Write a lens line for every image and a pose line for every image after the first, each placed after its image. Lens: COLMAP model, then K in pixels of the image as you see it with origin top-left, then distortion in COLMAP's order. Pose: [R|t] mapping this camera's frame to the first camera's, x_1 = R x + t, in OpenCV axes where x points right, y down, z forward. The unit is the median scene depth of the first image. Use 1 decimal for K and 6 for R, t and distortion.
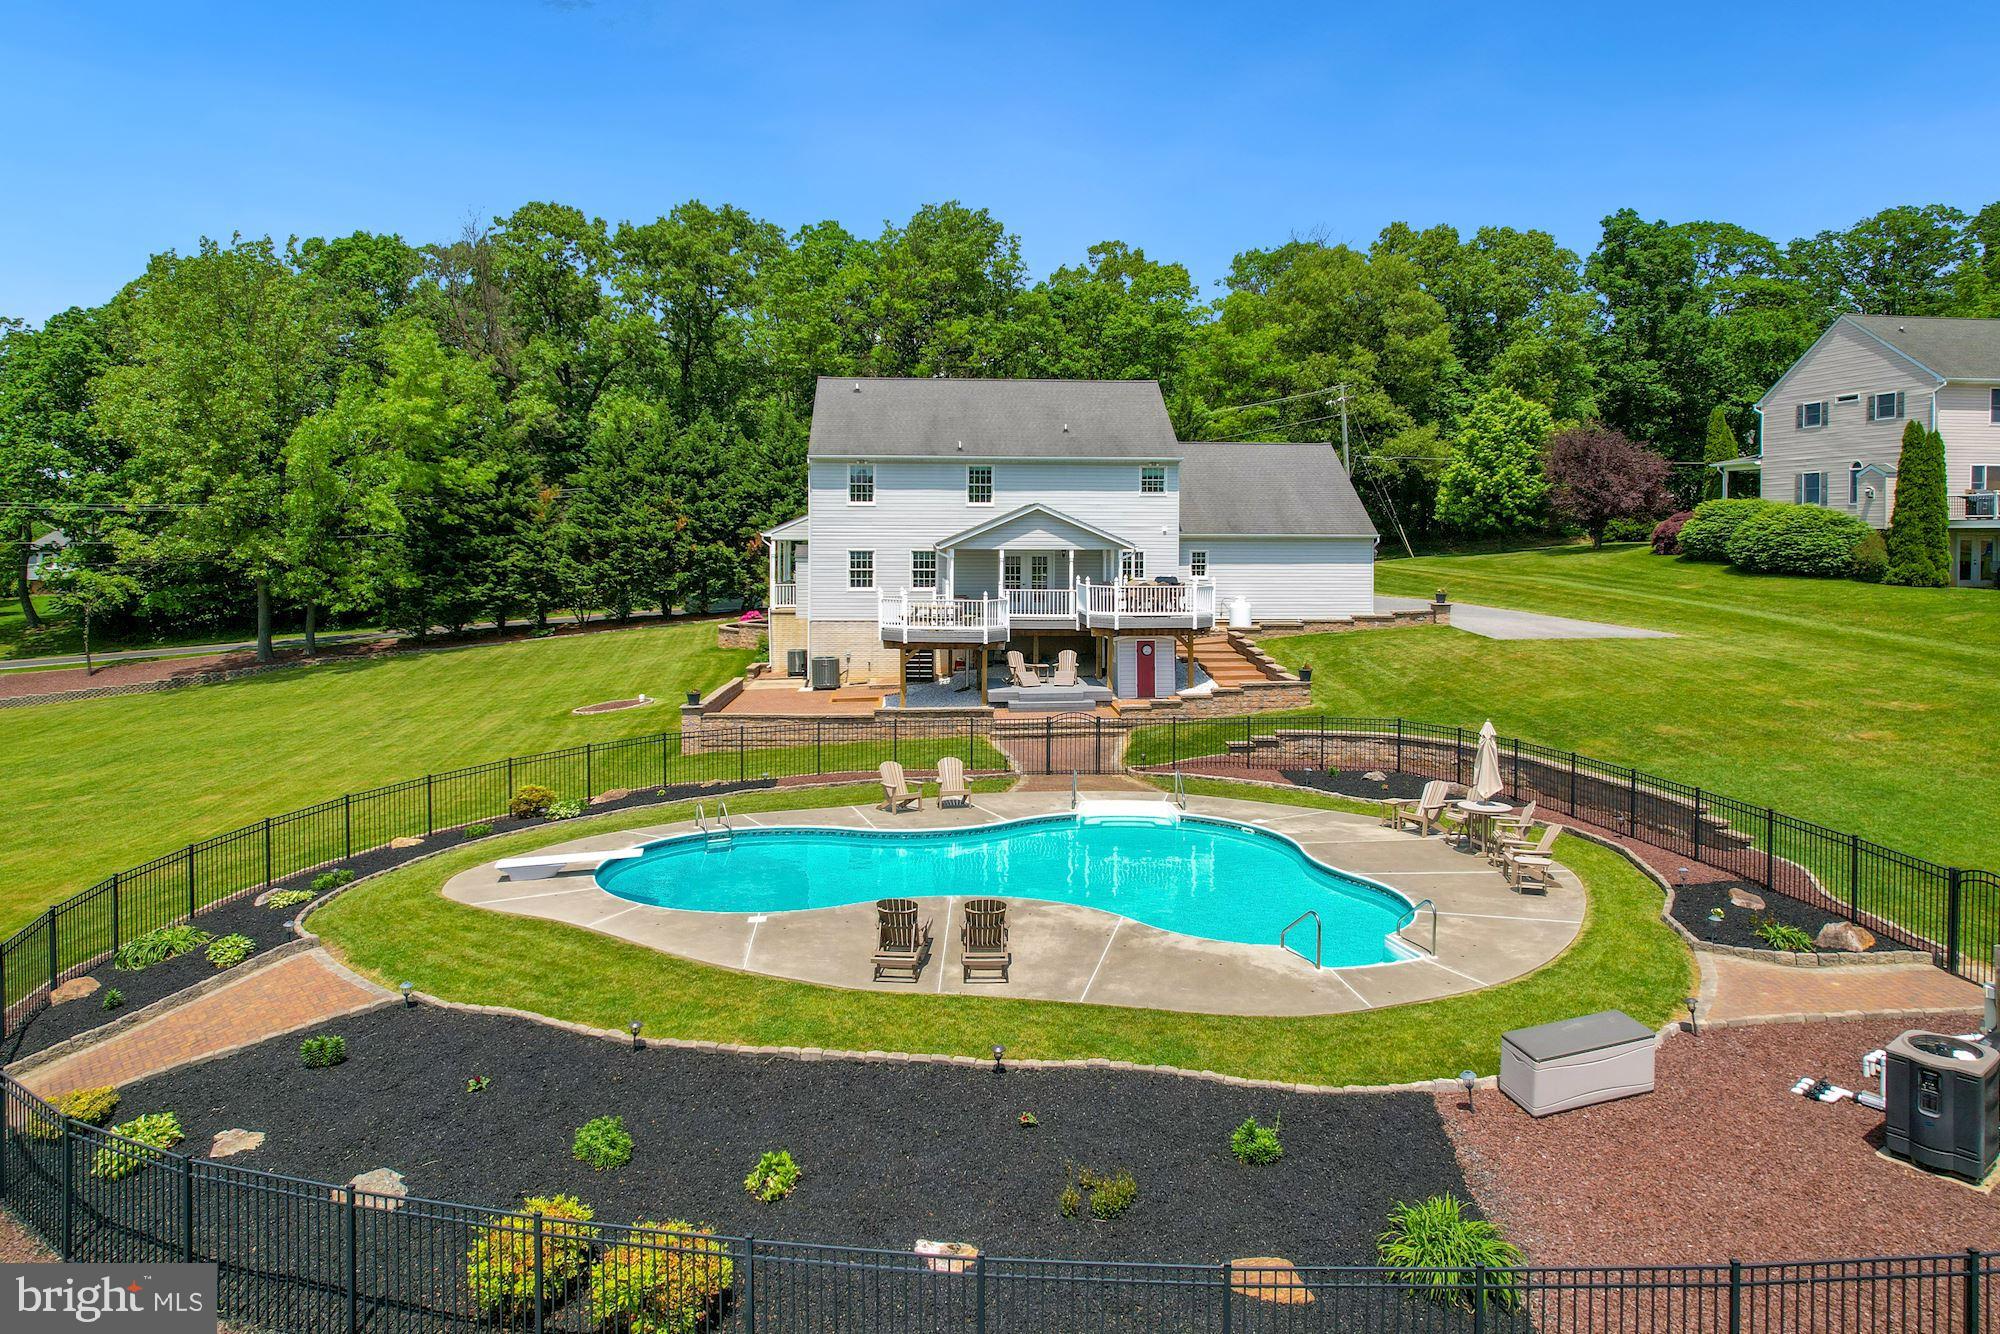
lens RADIAL K [[1234.5, 0, 983.5], [0, 1234.5, 662.9], [0, 0, 1]] dist [-0.031786, 0.000558]
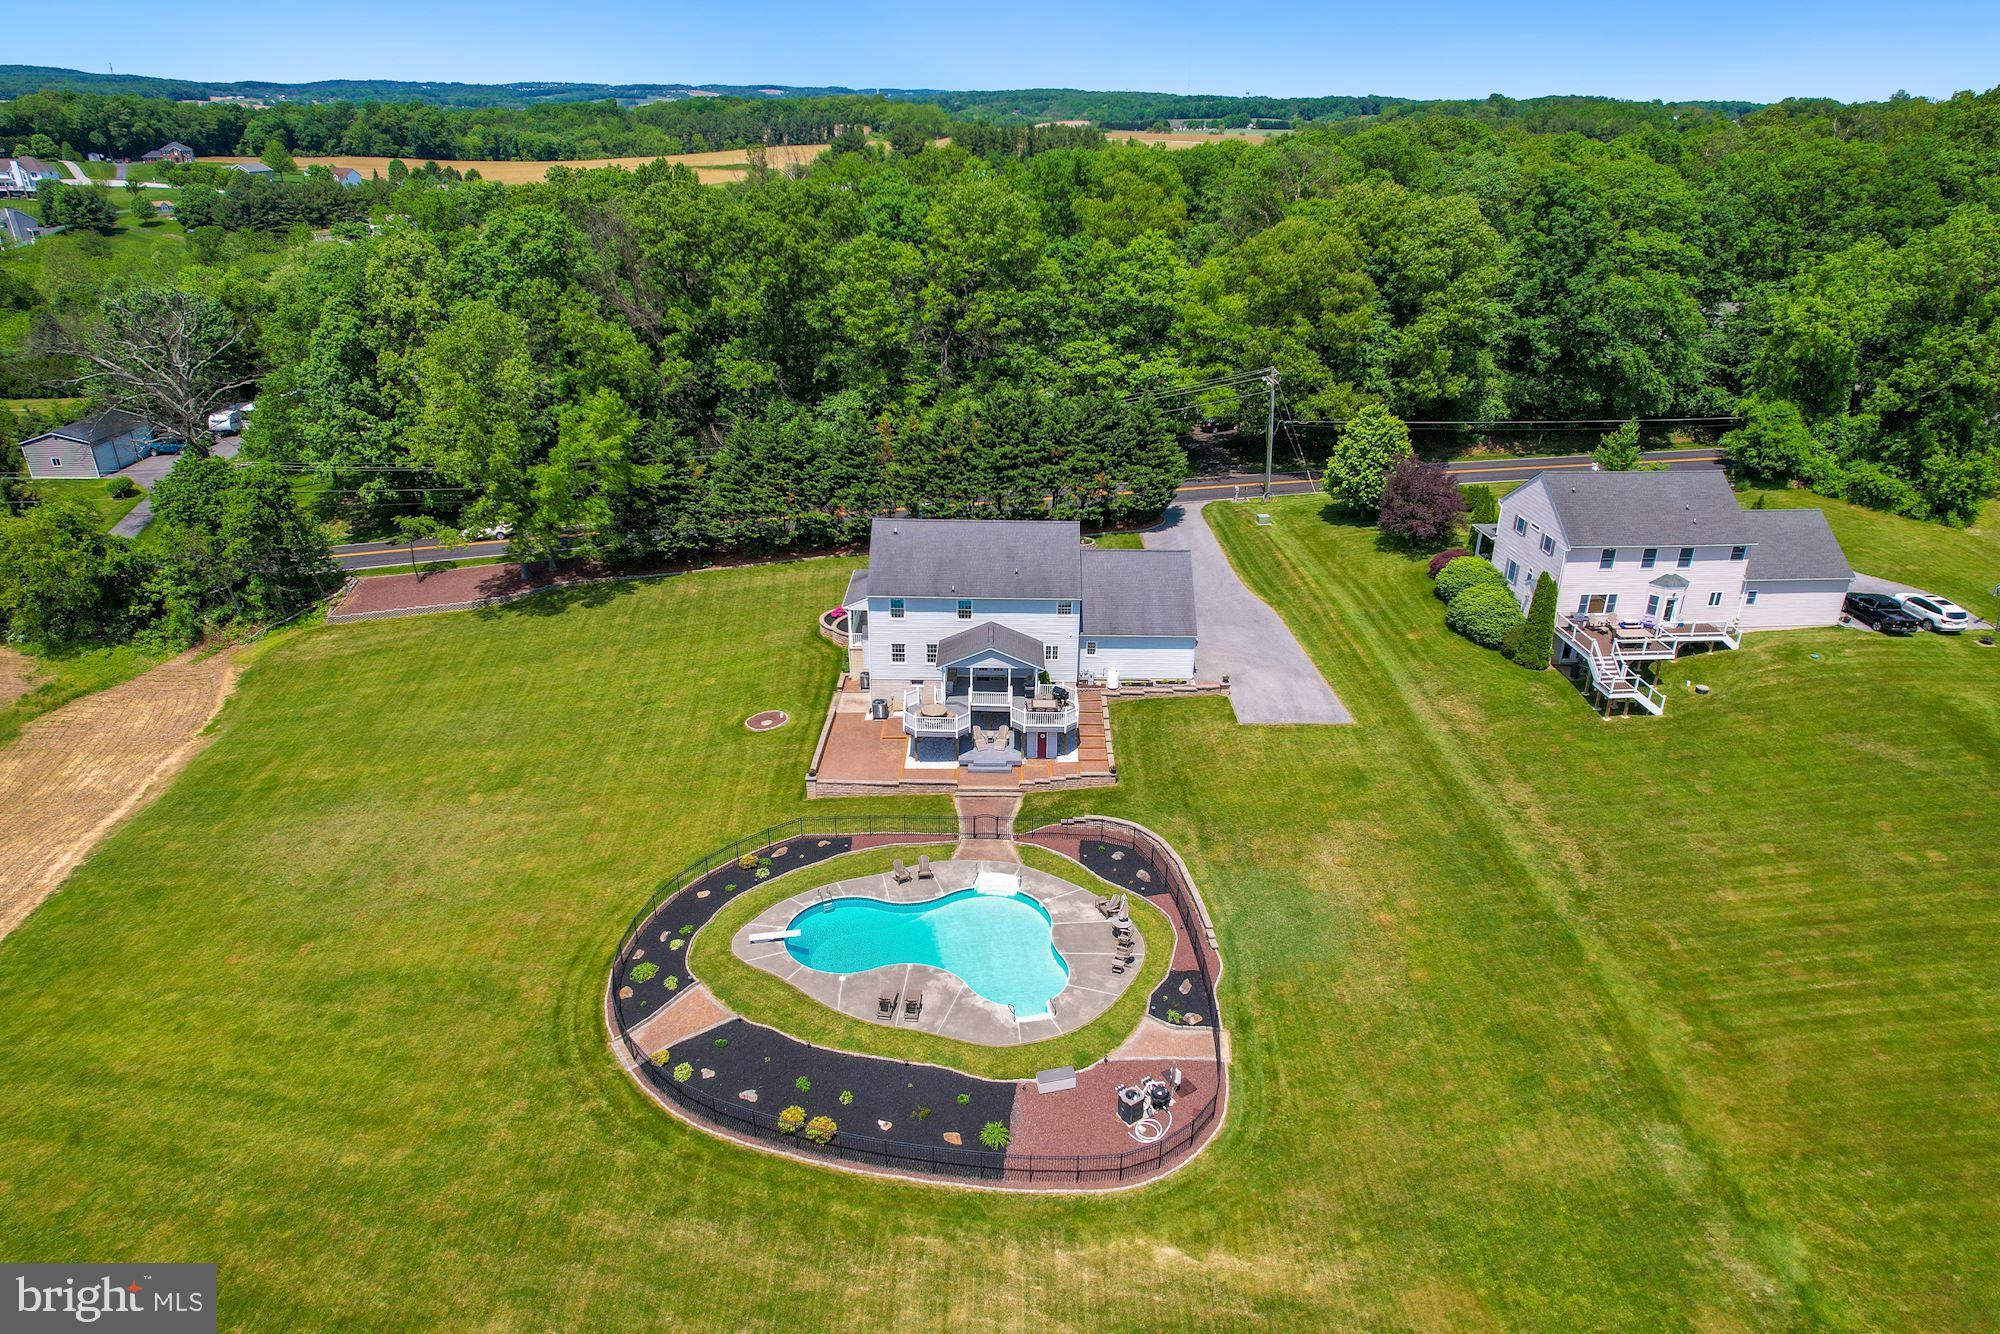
lens RADIAL K [[1283.9, 0, 1000.0], [0, 1283.9, 667.0], [0, 0, 1]] dist [-0.078057, 0.073117]
pose [[0.997020, 0.037682, -0.067308, 0.170624], [-0.009116, 0.924007, 0.382267, -0.757362], [0.076598, -0.380514, 0.921597, -0.694120]]
